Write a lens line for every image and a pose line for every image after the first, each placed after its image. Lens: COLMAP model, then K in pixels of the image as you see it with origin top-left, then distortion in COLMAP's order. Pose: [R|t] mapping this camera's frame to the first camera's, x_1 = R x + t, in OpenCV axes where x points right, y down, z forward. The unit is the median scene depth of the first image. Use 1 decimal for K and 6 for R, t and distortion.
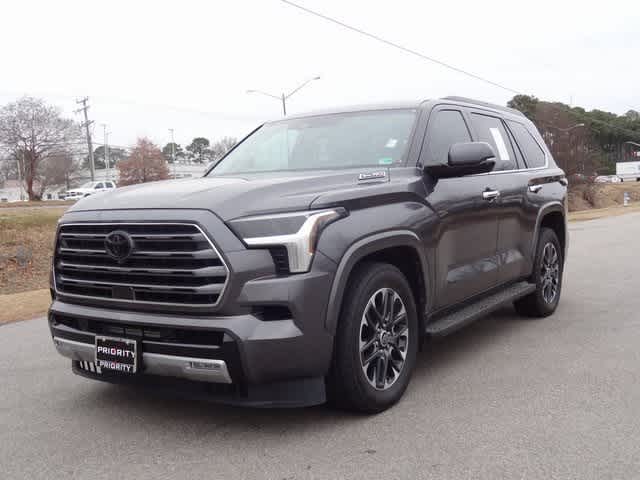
lens RADIAL K [[653.0, 0, 318.8], [0, 653.0, 237.4], [0, 0, 1]] dist [-0.059749, 0.000000]
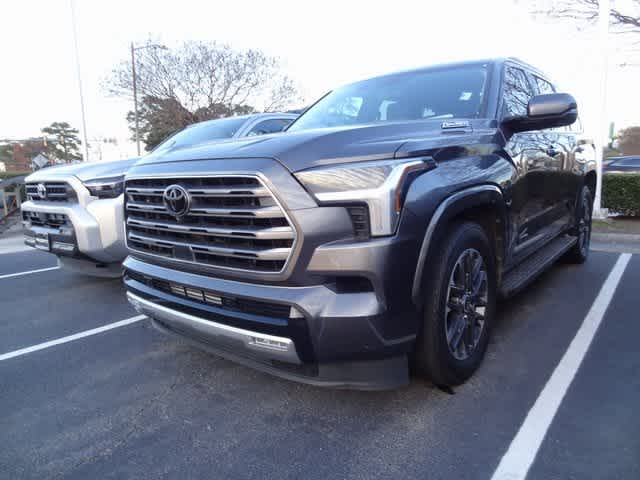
lens RADIAL K [[457.3, 0, 320.8], [0, 457.3, 240.8], [0, 0, 1]] dist [-0.022319, -0.002894]
pose [[0.994924, 0.012425, -0.099859, -0.045694], [-0.002118, 0.994713, 0.102672, 0.001606], [0.100606, -0.101939, 0.989690, 0.392895]]
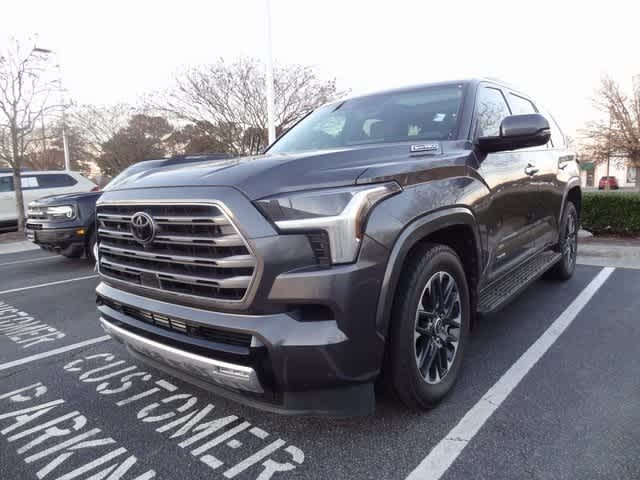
lens RADIAL K [[457.3, 0, 318.5], [0, 457.3, 243.2], [0, 0, 1]] dist [-0.022319, -0.002894]
pose [[0.995409, -0.001417, -0.095706, -0.005788], [0.008608, 0.997164, 0.074763, -0.012274], [0.095329, -0.075244, 0.992598, 0.400024]]
